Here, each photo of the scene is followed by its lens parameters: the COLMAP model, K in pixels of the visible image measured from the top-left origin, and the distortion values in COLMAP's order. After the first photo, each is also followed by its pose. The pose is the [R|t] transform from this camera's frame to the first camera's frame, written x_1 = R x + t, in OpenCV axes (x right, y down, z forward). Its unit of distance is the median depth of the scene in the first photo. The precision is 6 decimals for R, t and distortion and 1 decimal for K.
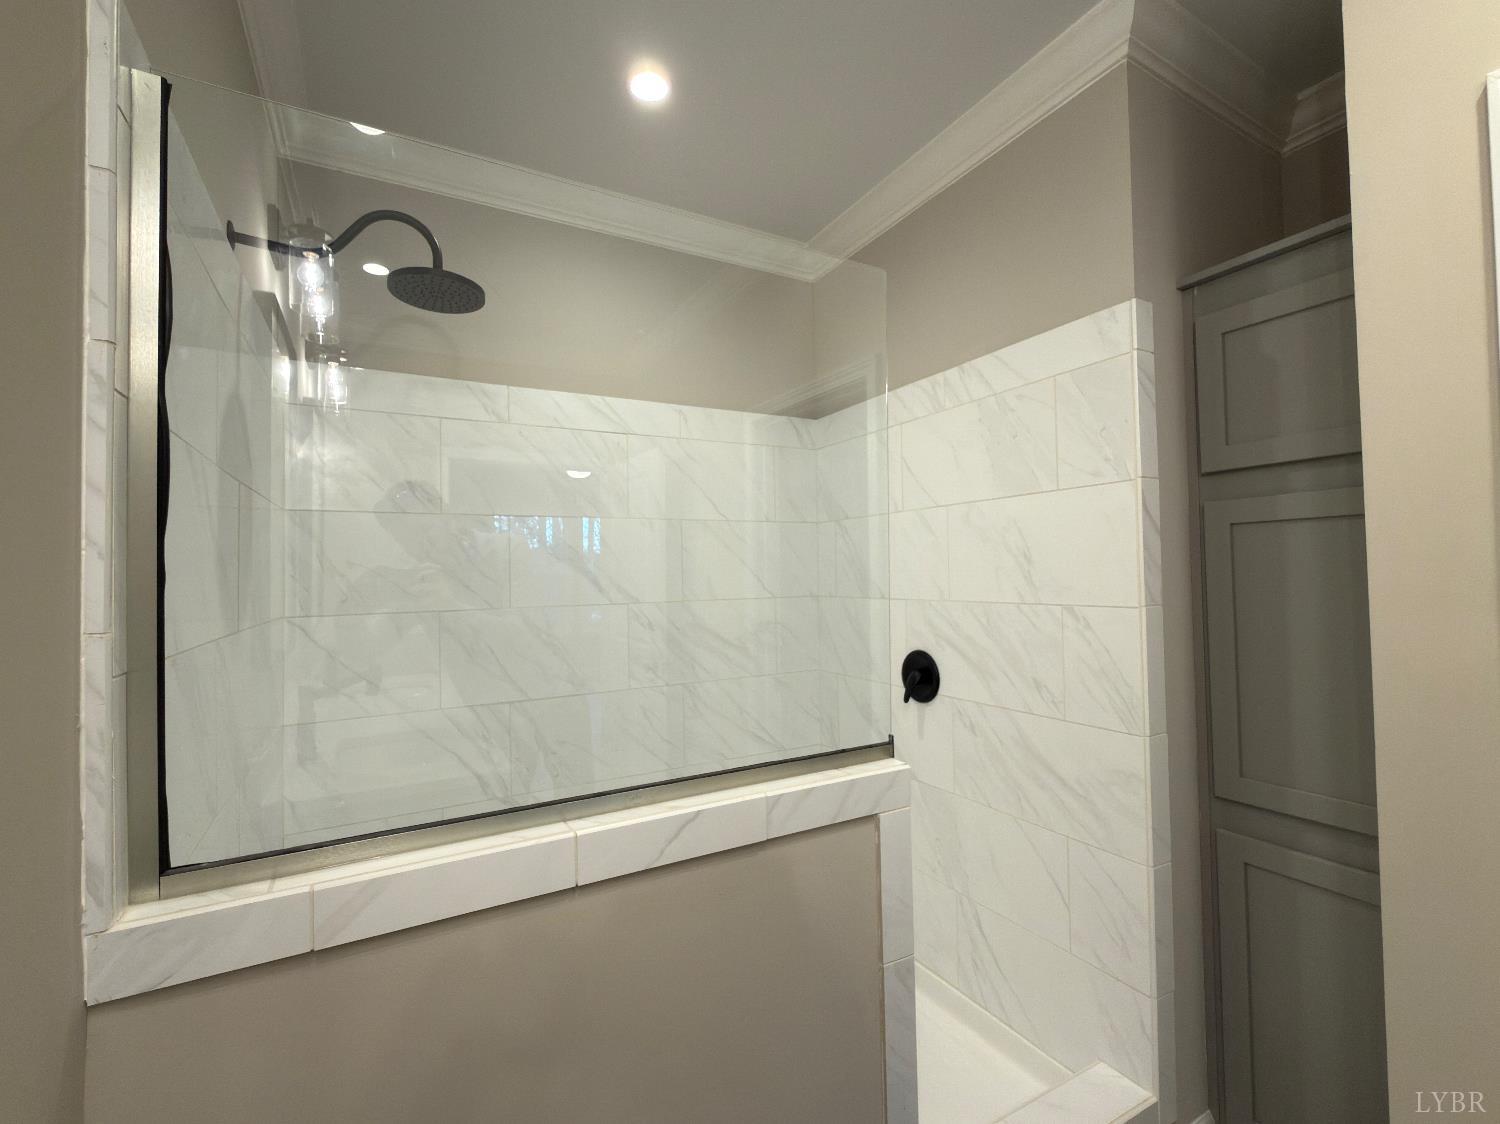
lens RADIAL K [[670.4, 0, 750.0], [0, 670.4, 562.0], [0, 0, 1]] dist [-0.003747, -0.000747]
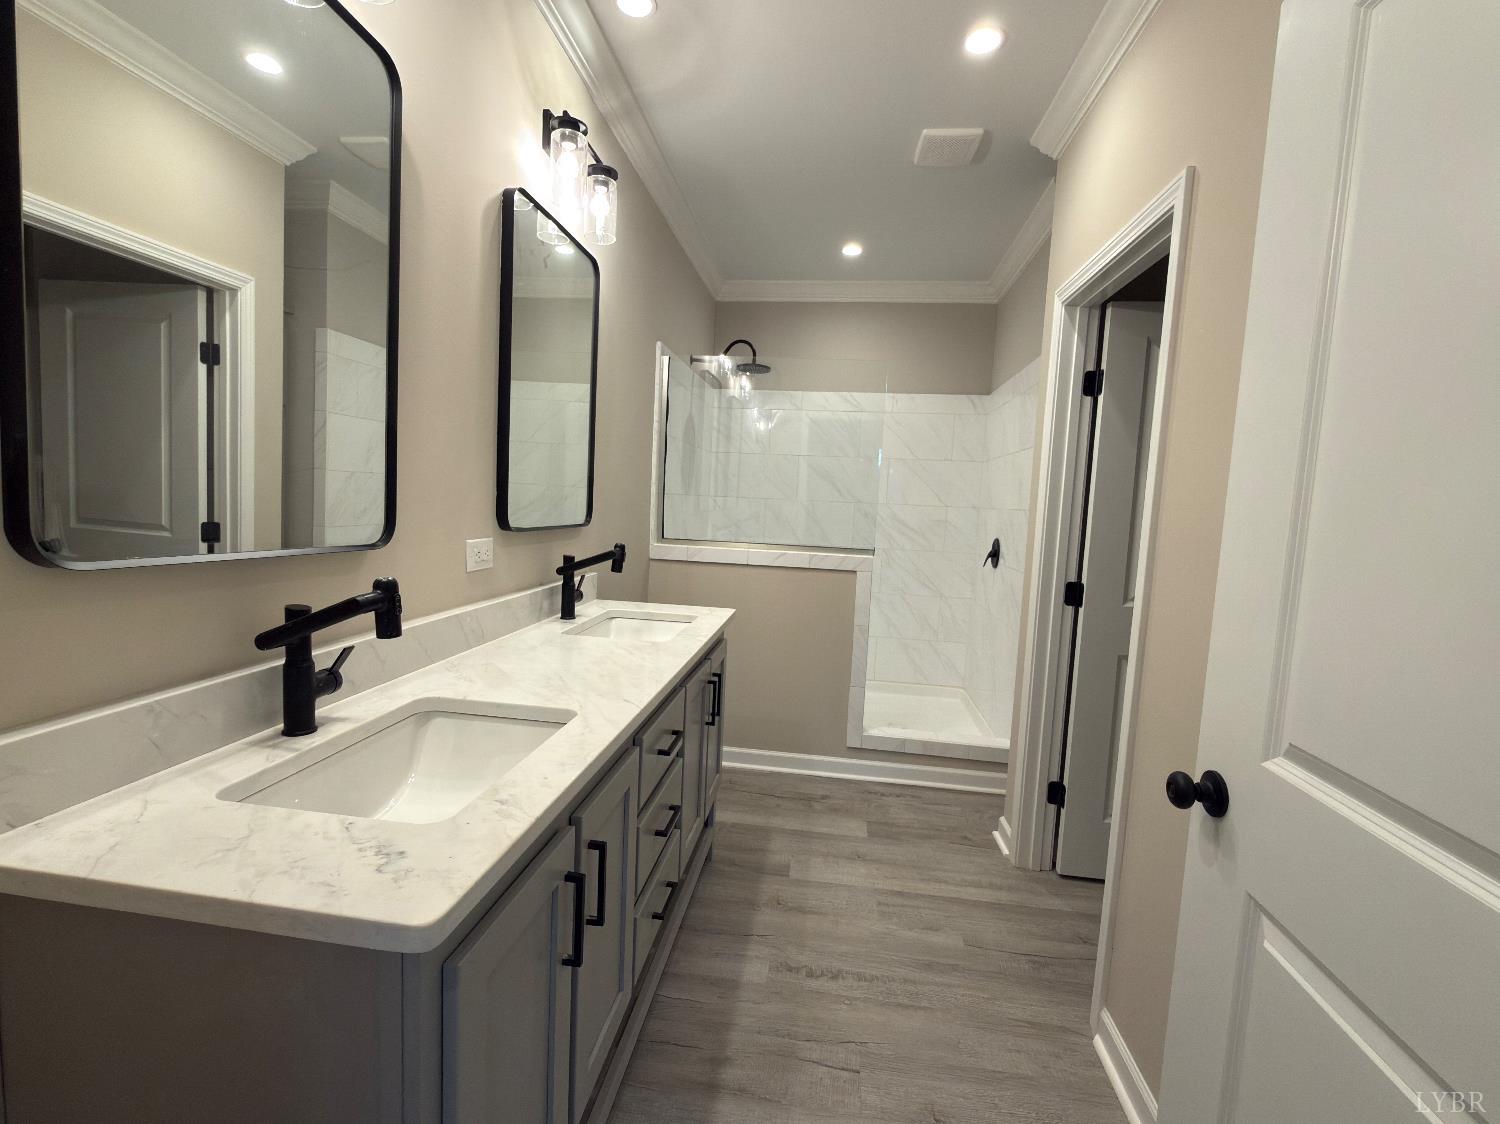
lens RADIAL K [[670.4, 0, 750.0], [0, 670.4, 562.0], [0, 0, 1]] dist [-0.003747, -0.000747]
pose [[0.803840, 0.110182, -0.584552, 1.312499], [-0.047032, 0.991392, 0.122192, 0.018578], [0.592984, -0.070730, 0.802102, -1.333895]]
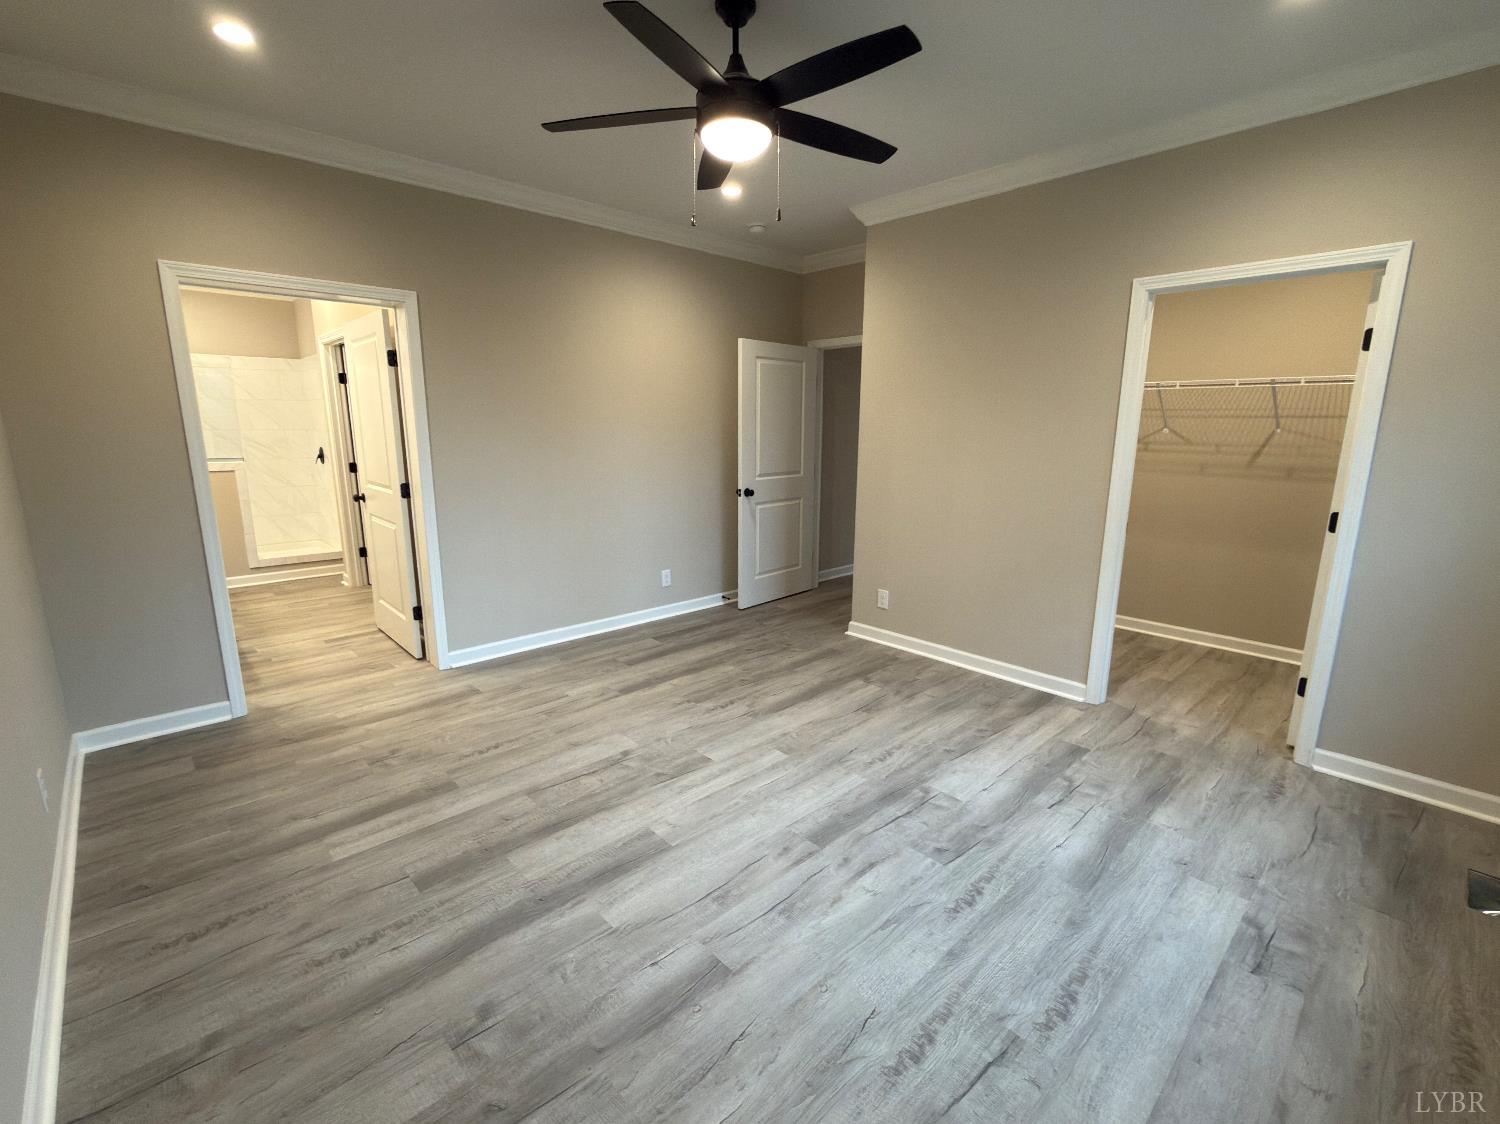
lens RADIAL K [[670.4, 0, 750.0], [0, 670.4, 562.0], [0, 0, 1]] dist [-0.003747, -0.000747]
pose [[0.968817, -0.023400, 0.246671, 2.410804], [-0.032898, 0.974569, 0.221659, -0.172514], [-0.245585, -0.222862, 0.943409, -4.333334]]
